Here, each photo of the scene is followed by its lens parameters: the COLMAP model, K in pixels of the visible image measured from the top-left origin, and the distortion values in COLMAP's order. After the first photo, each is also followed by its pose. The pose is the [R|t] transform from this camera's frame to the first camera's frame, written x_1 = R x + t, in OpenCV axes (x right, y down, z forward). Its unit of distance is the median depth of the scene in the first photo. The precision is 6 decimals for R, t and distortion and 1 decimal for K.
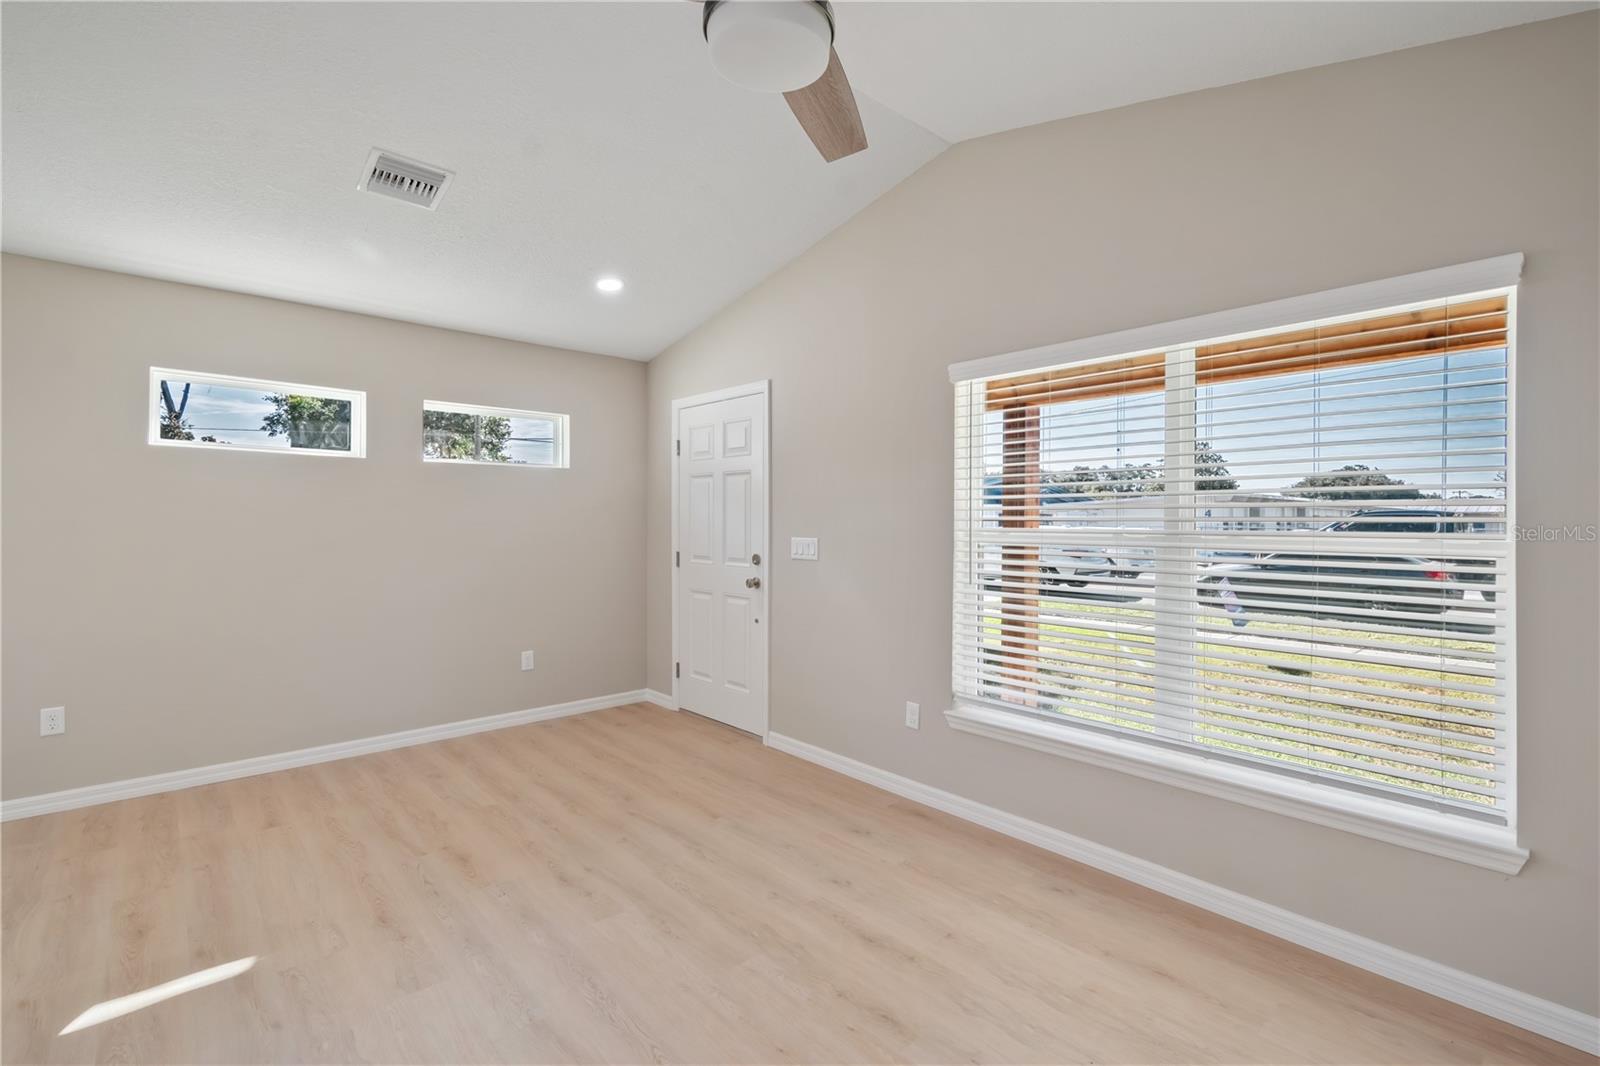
lens RADIAL K [[721.8, 0, 809.7], [0, 721.8, 523.2], [0, 0, 1]] dist [0.001487, 0.001047]
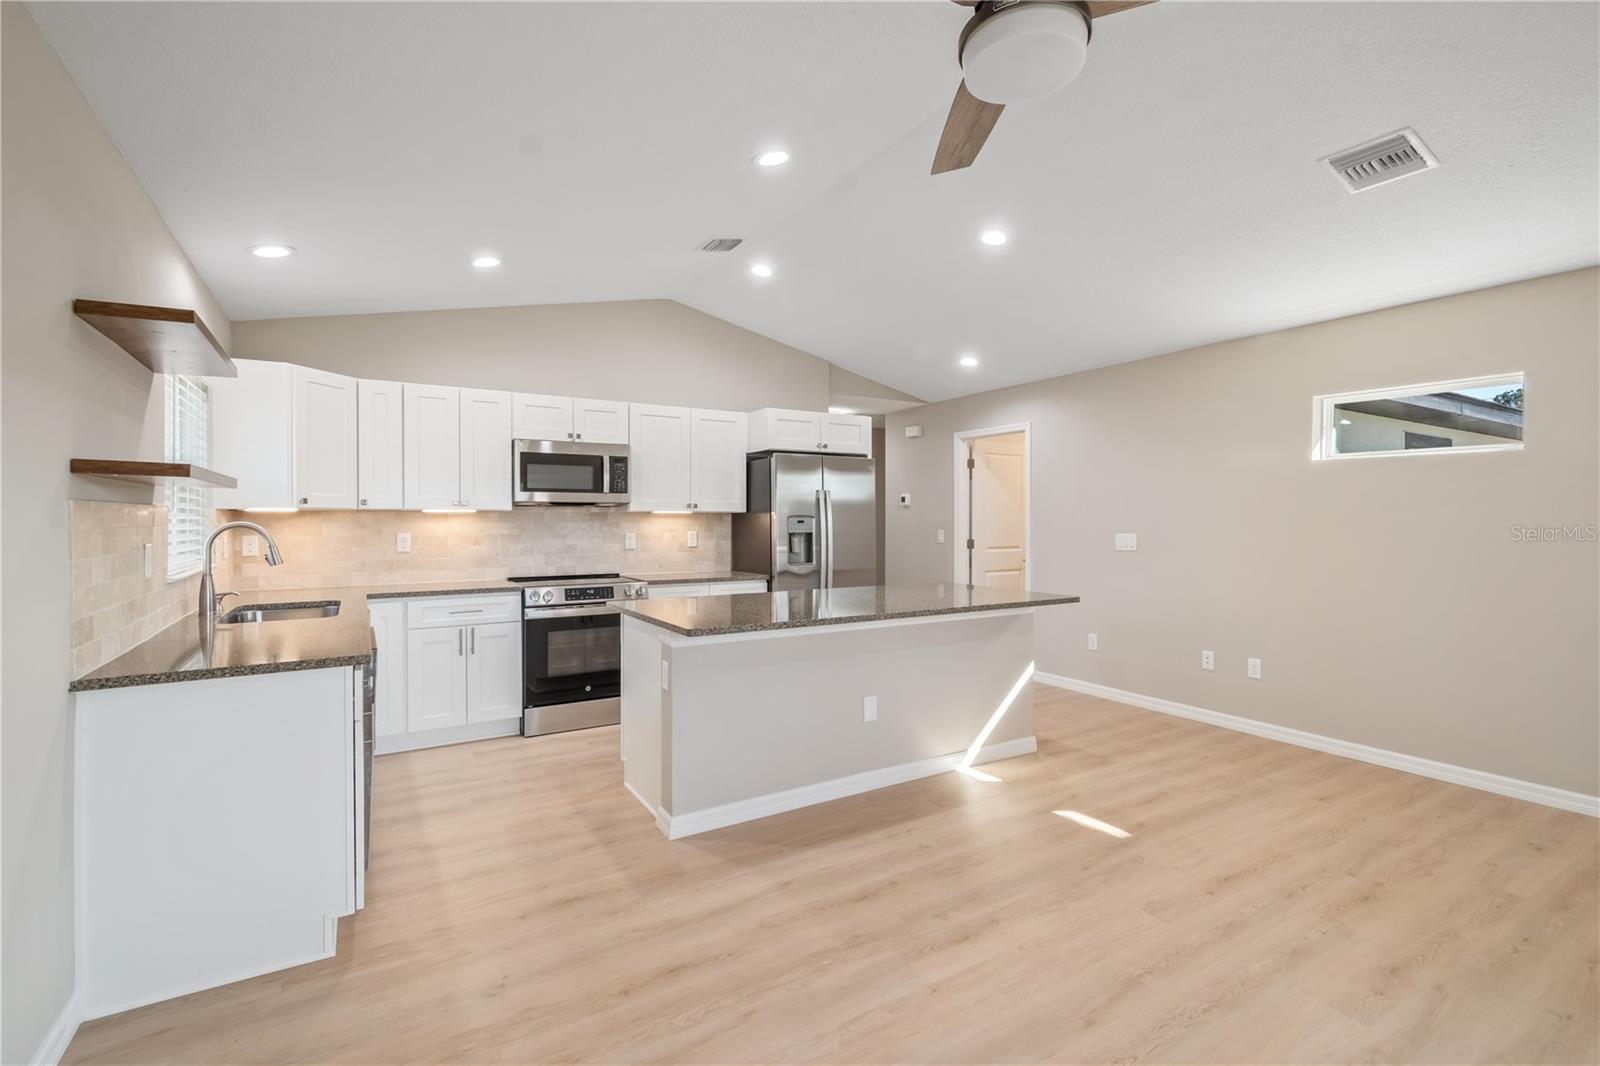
lens RADIAL K [[721.8, 0, 810.2], [0, 721.8, 521.2], [0, 0, 1]] dist [0.001487, 0.001047]
pose [[-0.177051, -0.002794, -0.984198, 0.483402], [-0.004522, 0.999988, -0.002026, -0.001138], [0.984191, 0.004092, -0.177061, 0.427696]]
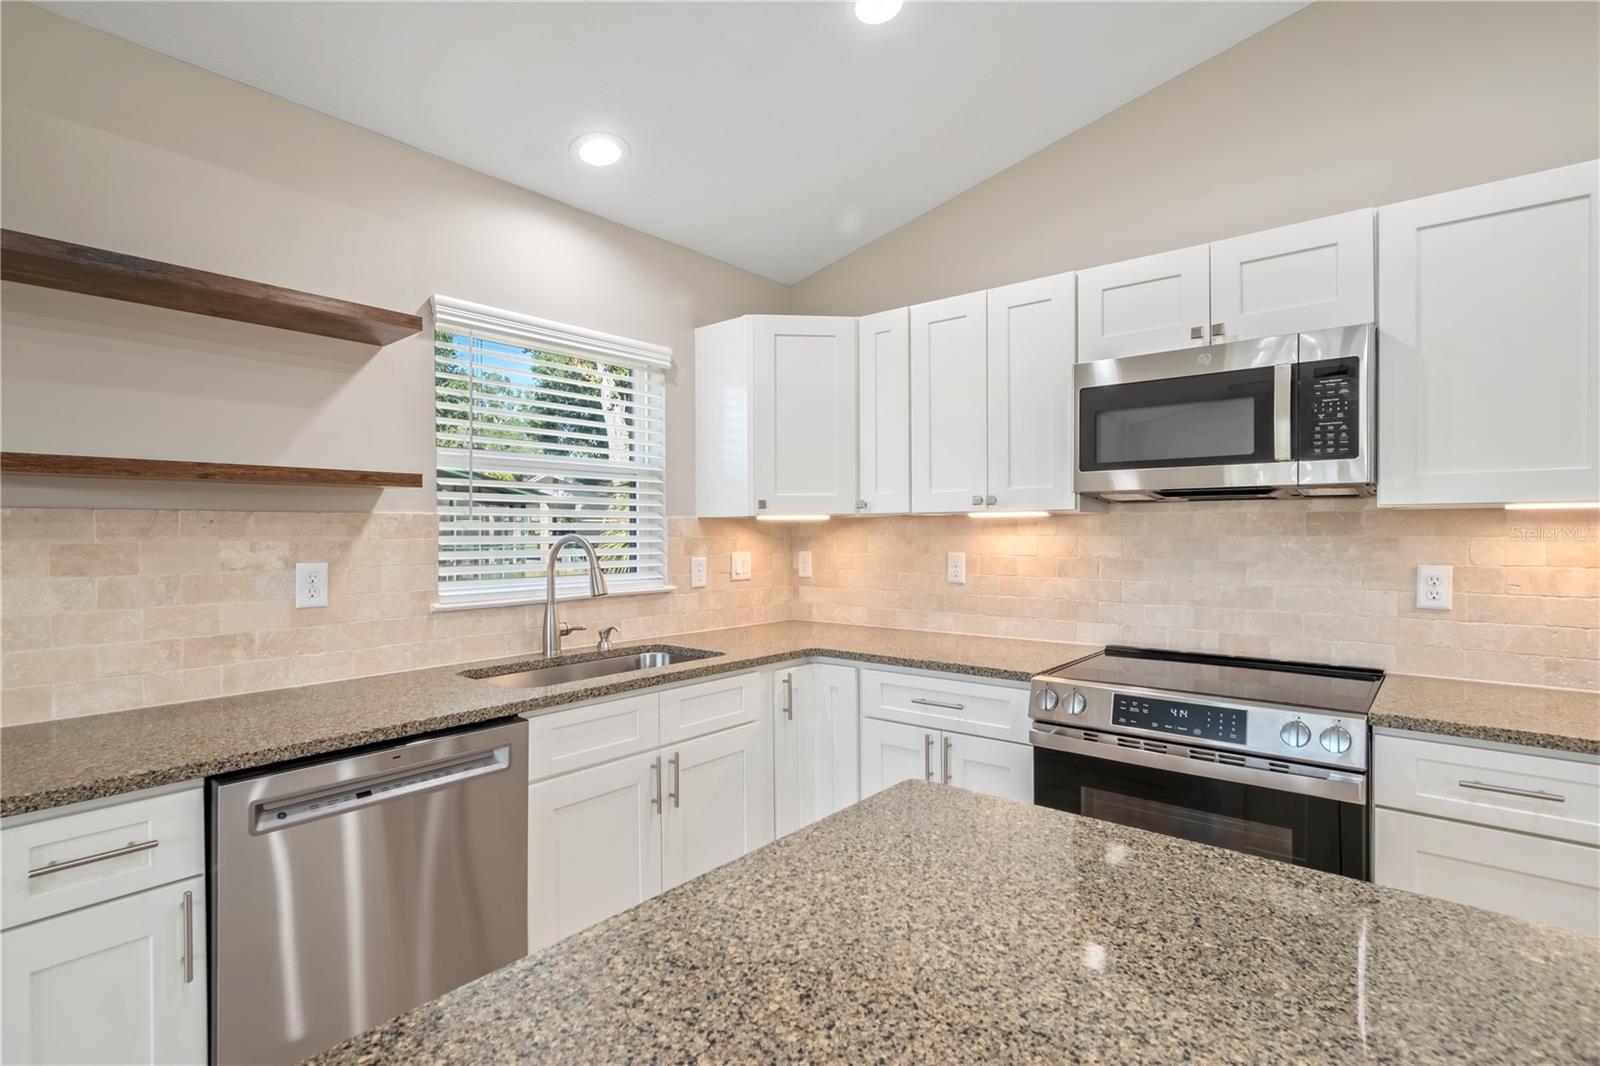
lens RADIAL K [[788.0, 0, 811.5], [0, 788.0, 532.0], [0, 0, 1]] dist [0.001380, 0.000250]
pose [[-0.988594, -0.003110, -0.150571, -0.488215], [-0.003854, 0.999982, 0.004650, -0.005390], [0.150554, 0.005177, -0.988588, 0.305499]]
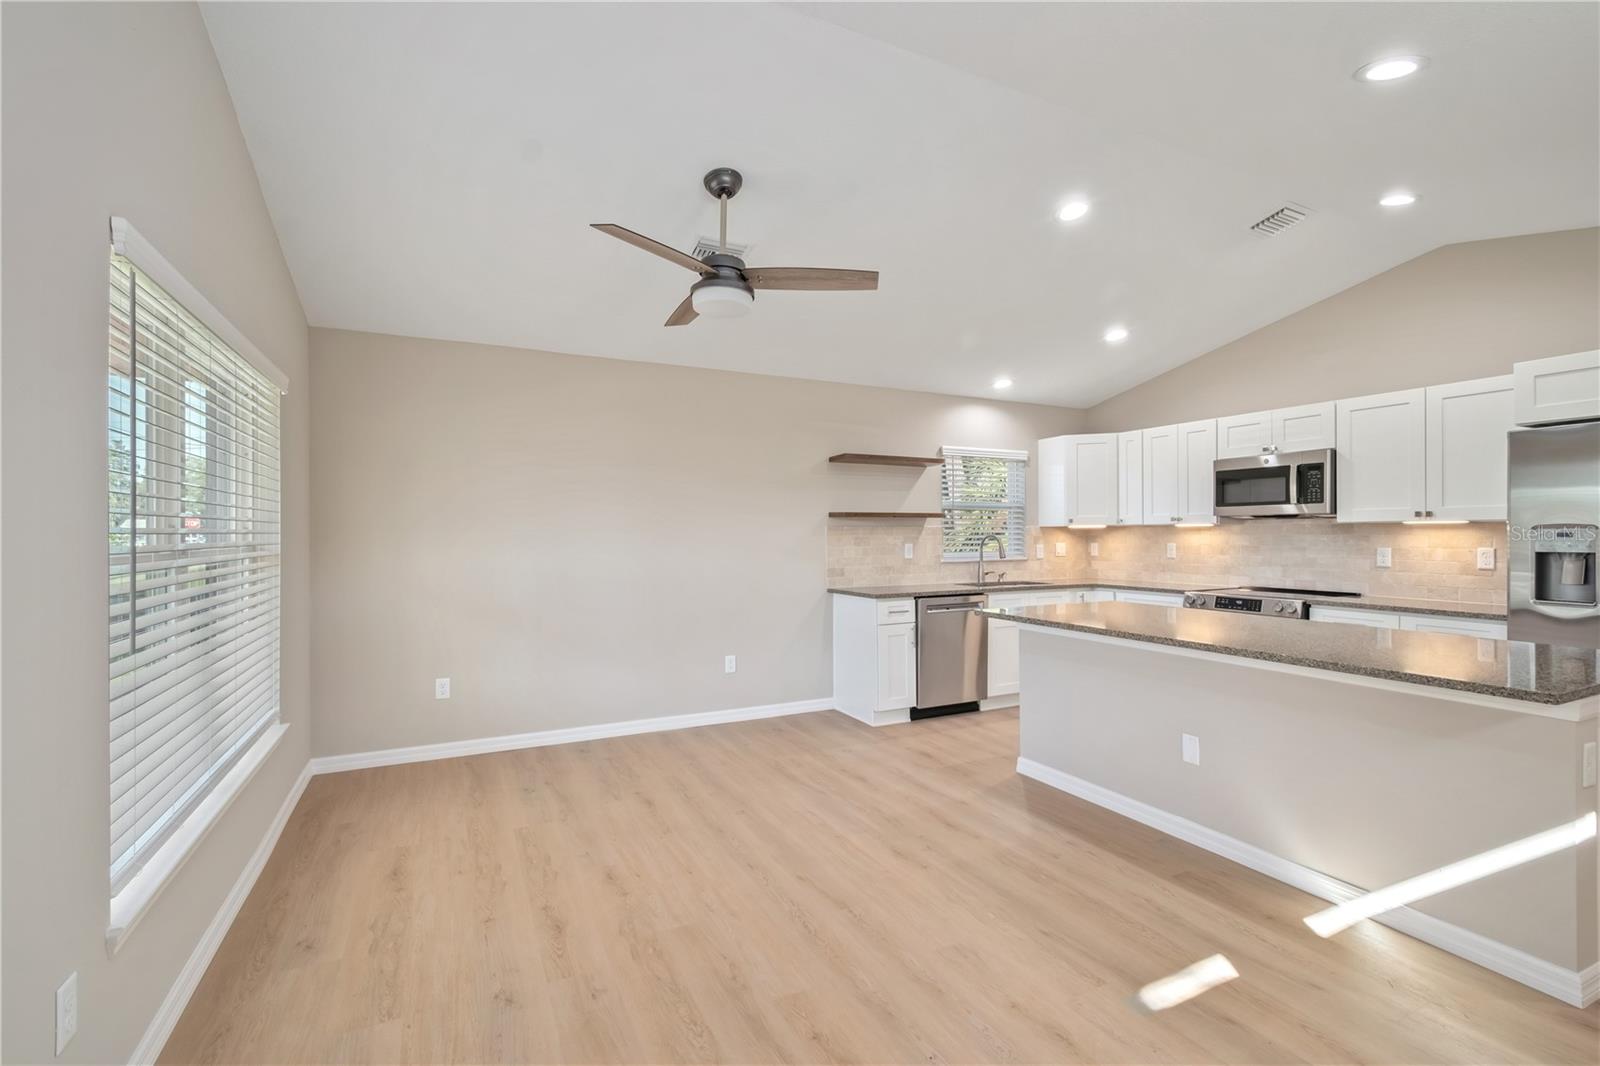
lens RADIAL K [[721.8, 0, 806.2], [0, 721.8, 533.3], [0, 0, 1]] dist [0.001487, 0.001047]
pose [[-0.963905, -0.002866, 0.266232, -0.404164], [-0.001735, 0.999988, 0.004481, -0.008234], [-0.266242, 0.003858, -0.963899, 1.409435]]
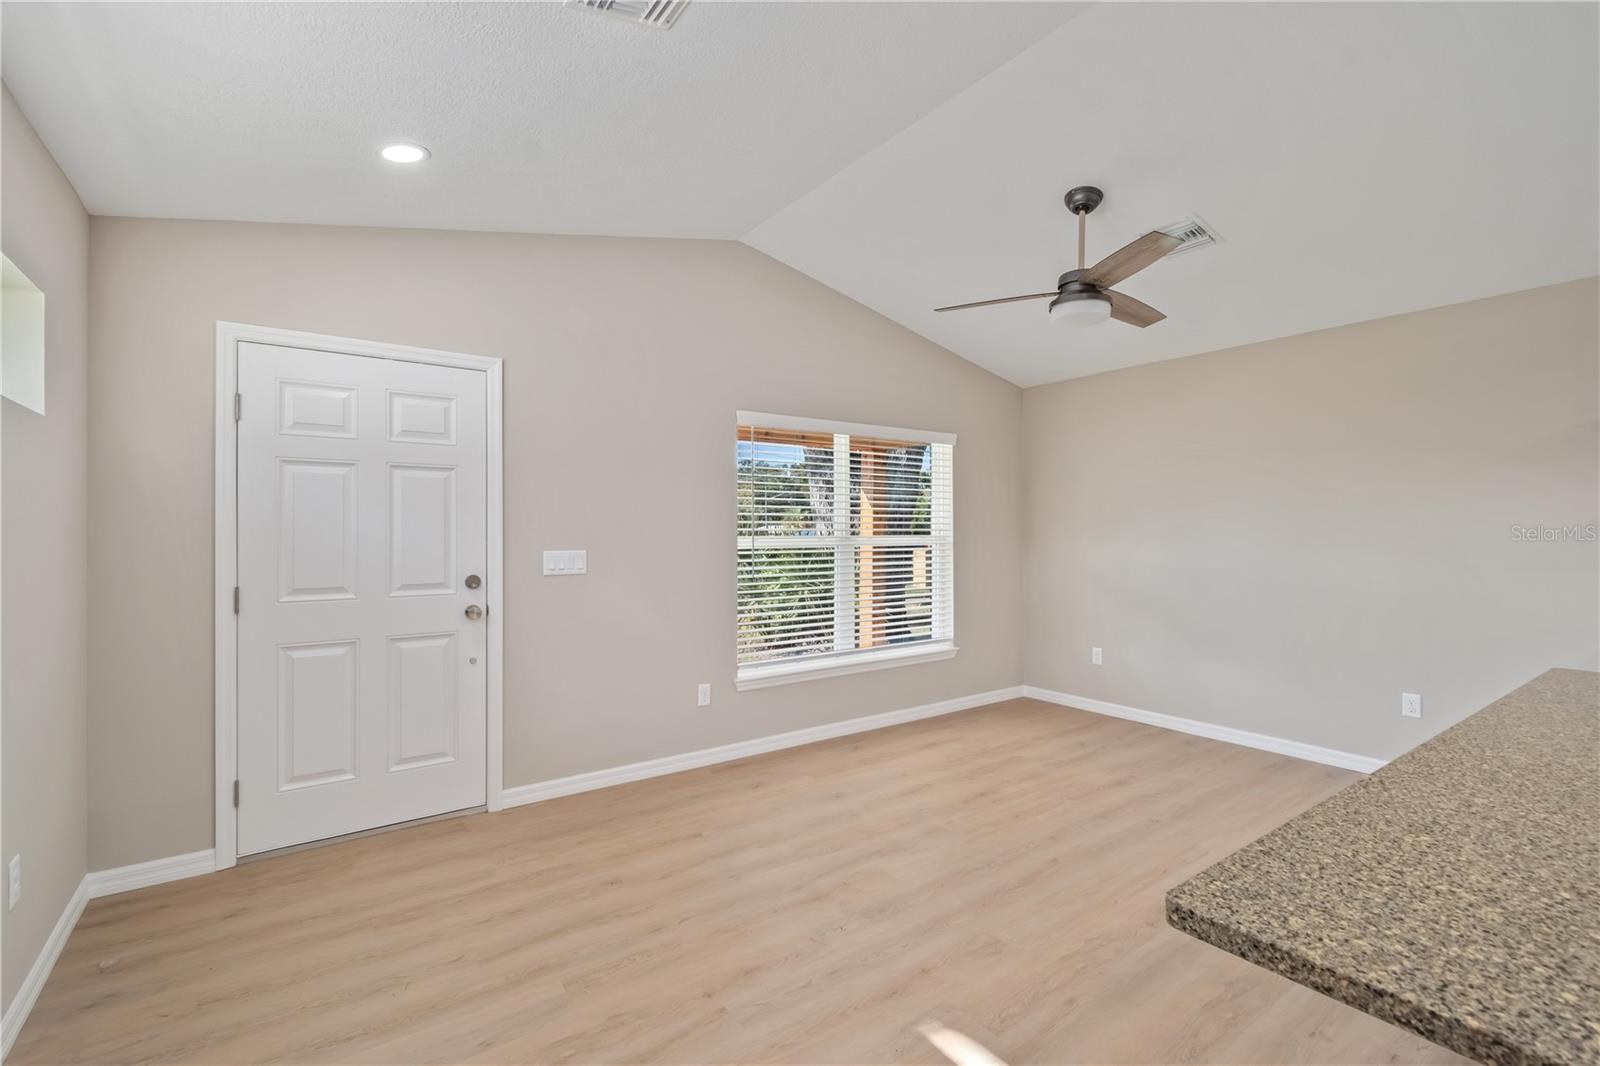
lens RADIAL K [[721.8, 0, 809.1], [0, 721.8, 532.0], [0, 0, 1]] dist [0.001487, 0.001047]
pose [[0.104100, -0.006474, 0.994546, -1.118990], [0.004626, 0.999971, 0.006025, -0.009615], [-0.994556, 0.003974, 0.104127, 0.770577]]
